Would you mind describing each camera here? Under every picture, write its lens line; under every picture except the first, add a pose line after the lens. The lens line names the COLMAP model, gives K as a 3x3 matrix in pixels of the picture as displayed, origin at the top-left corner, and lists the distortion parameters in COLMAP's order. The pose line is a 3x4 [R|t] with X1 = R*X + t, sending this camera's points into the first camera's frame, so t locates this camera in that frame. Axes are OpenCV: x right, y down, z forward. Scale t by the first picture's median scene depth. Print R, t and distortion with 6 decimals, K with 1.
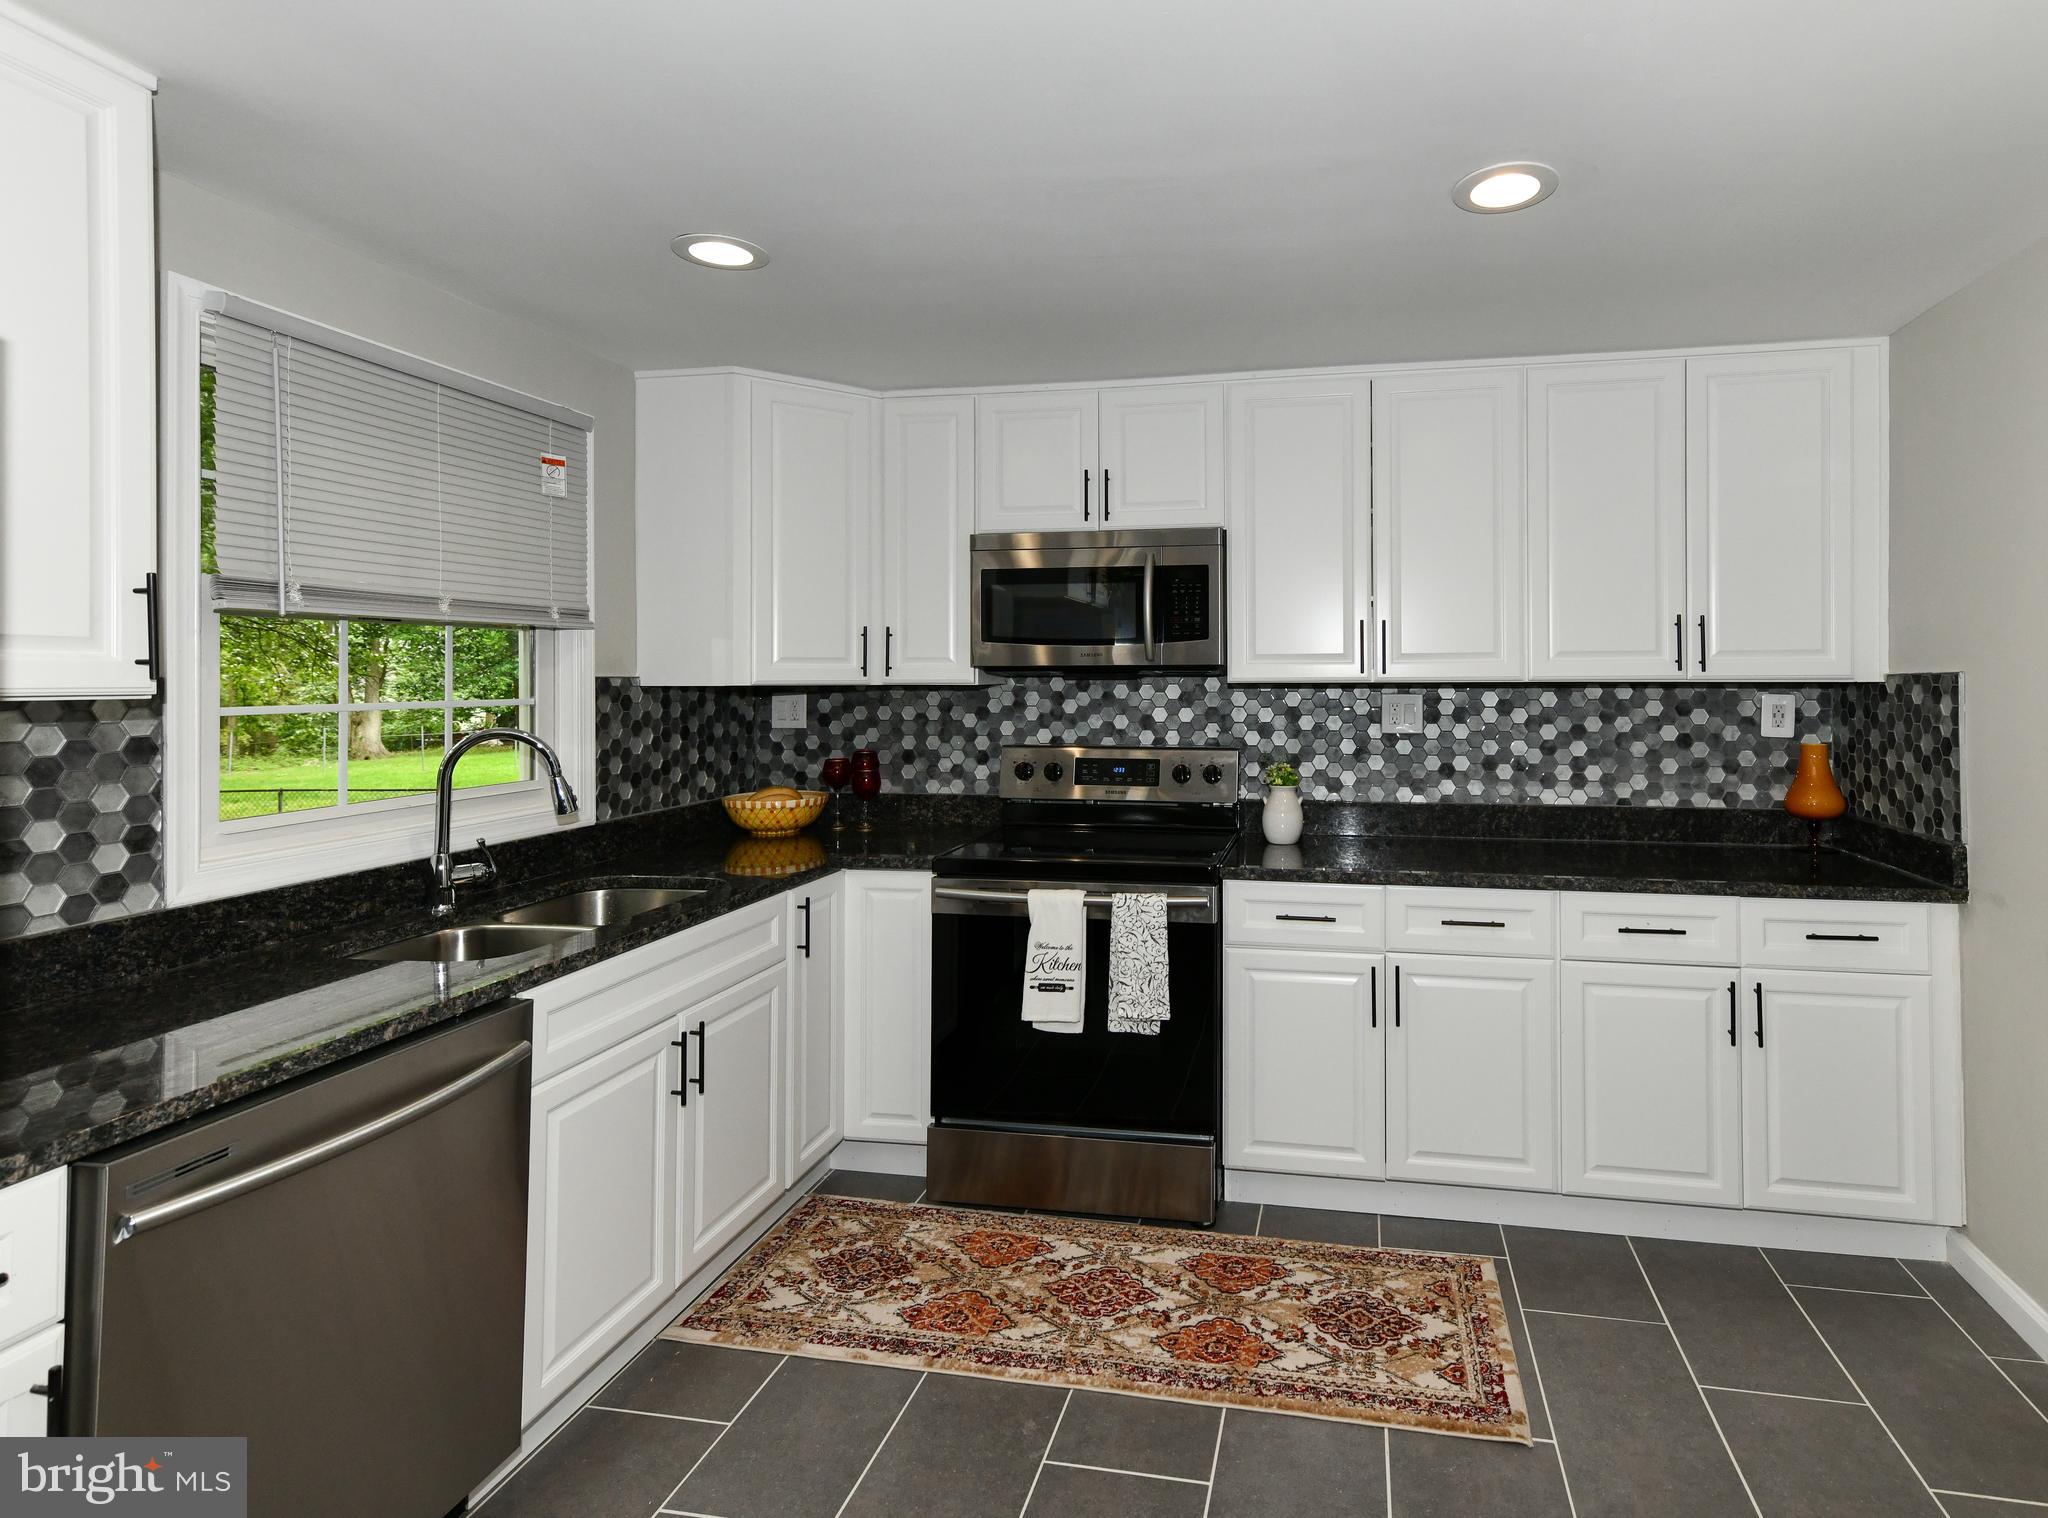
lens RADIAL K [[1029.5, 0, 1201.4], [0, 1029.5, 671.4], [0, 0, 1]] dist [0.014307, -0.000087]
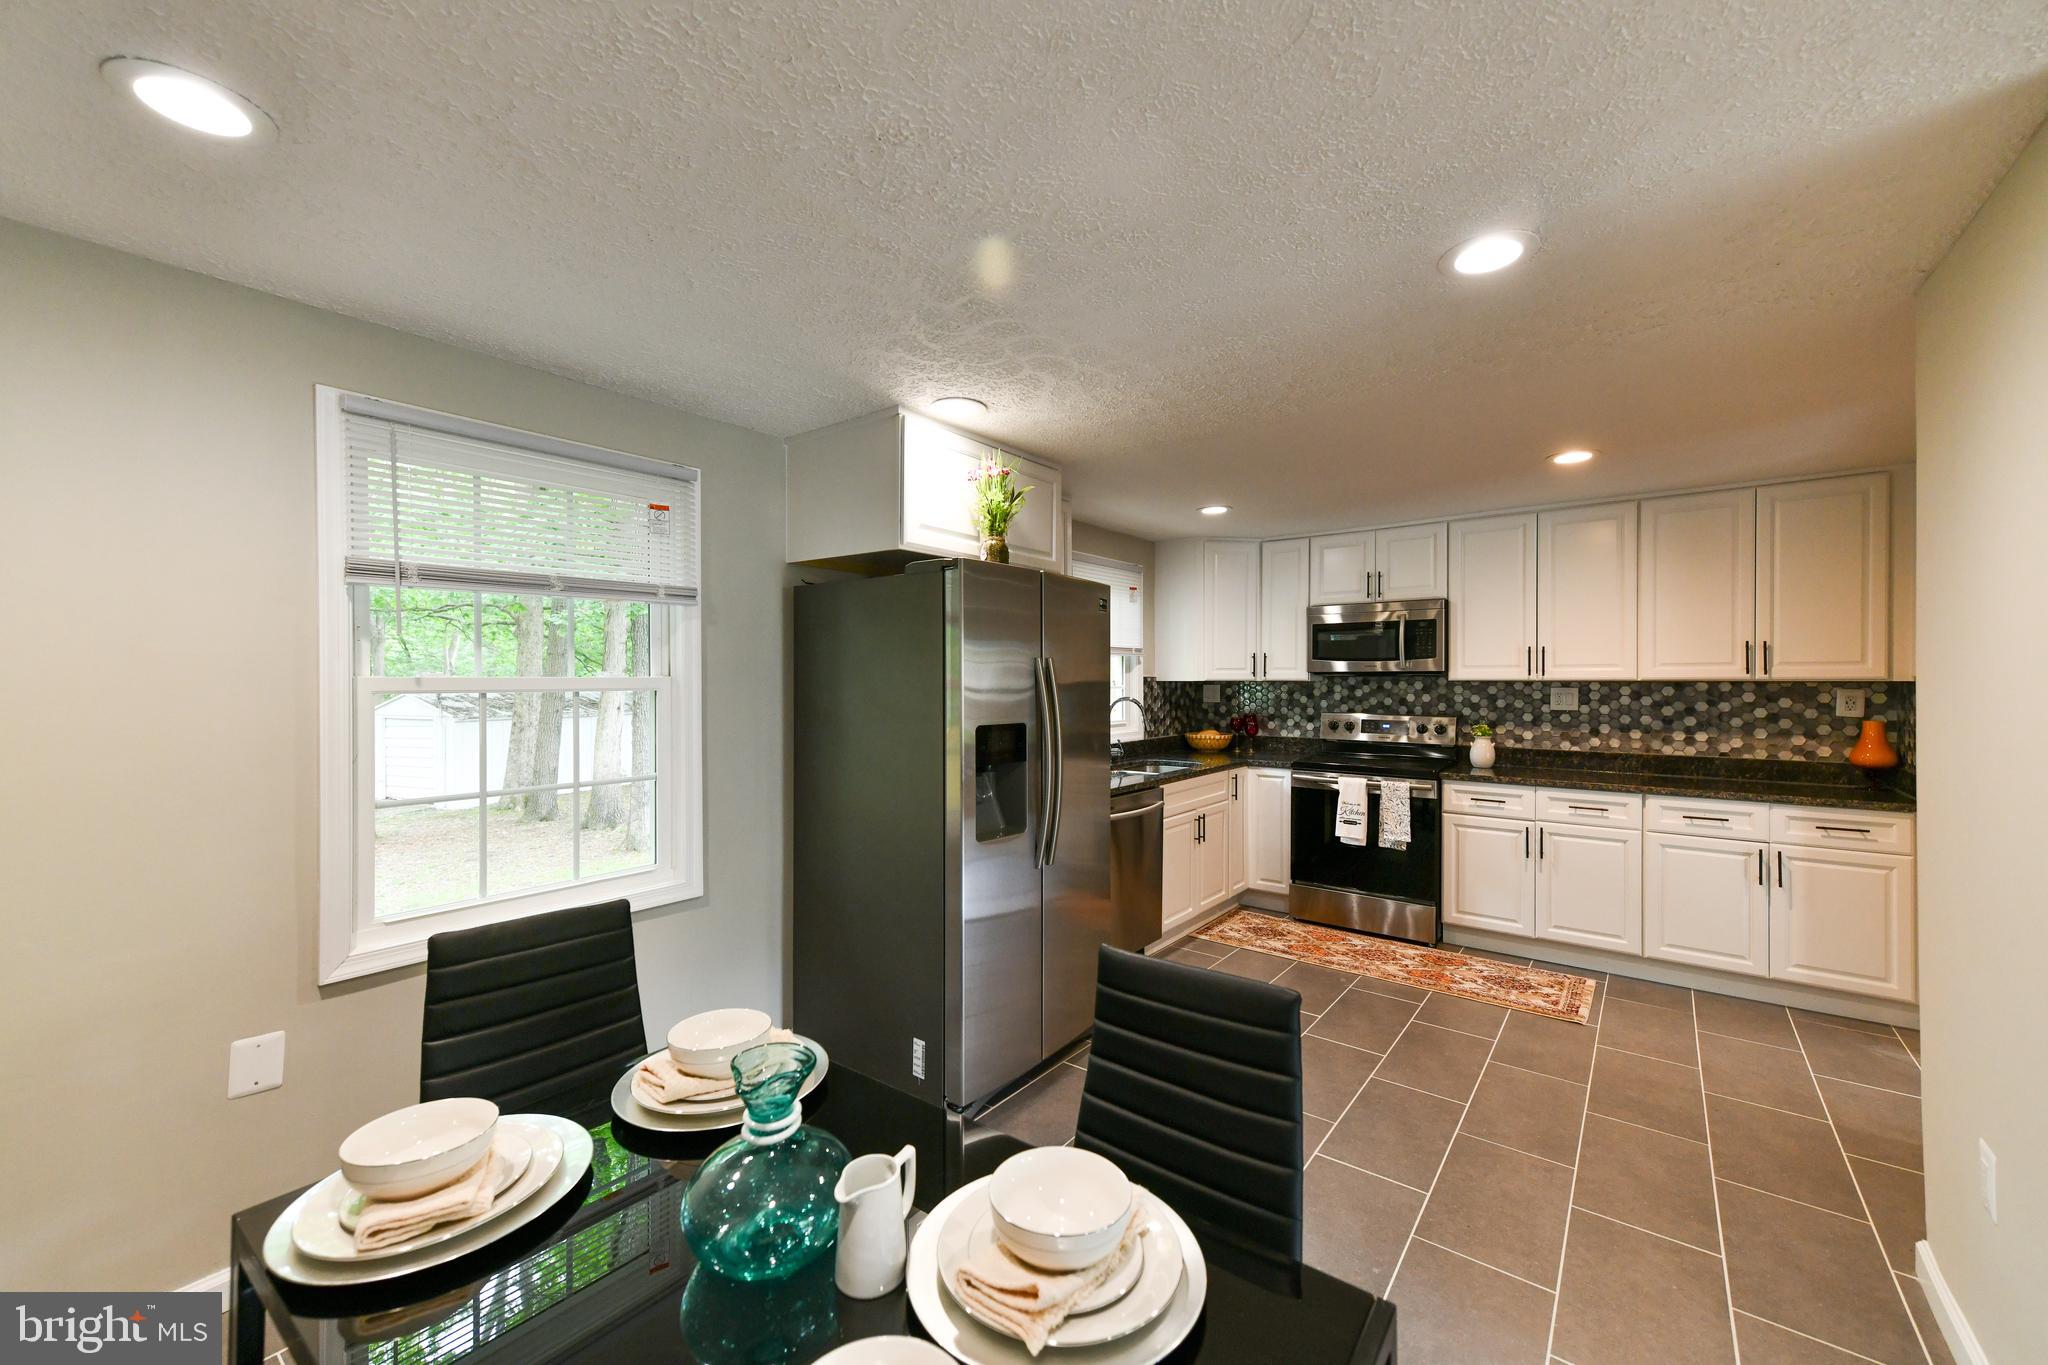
lens RADIAL K [[815.7, 0, 1038.7], [0, 815.7, 680.1], [0, 0, 1]] dist [0.017700, 0.000008]
pose [[0.879846, 0.003142, -0.475248, 0.080160], [0.001646, 0.999952, 0.009658, -0.005851], [0.475256, -0.009280, 0.879799, -0.693925]]
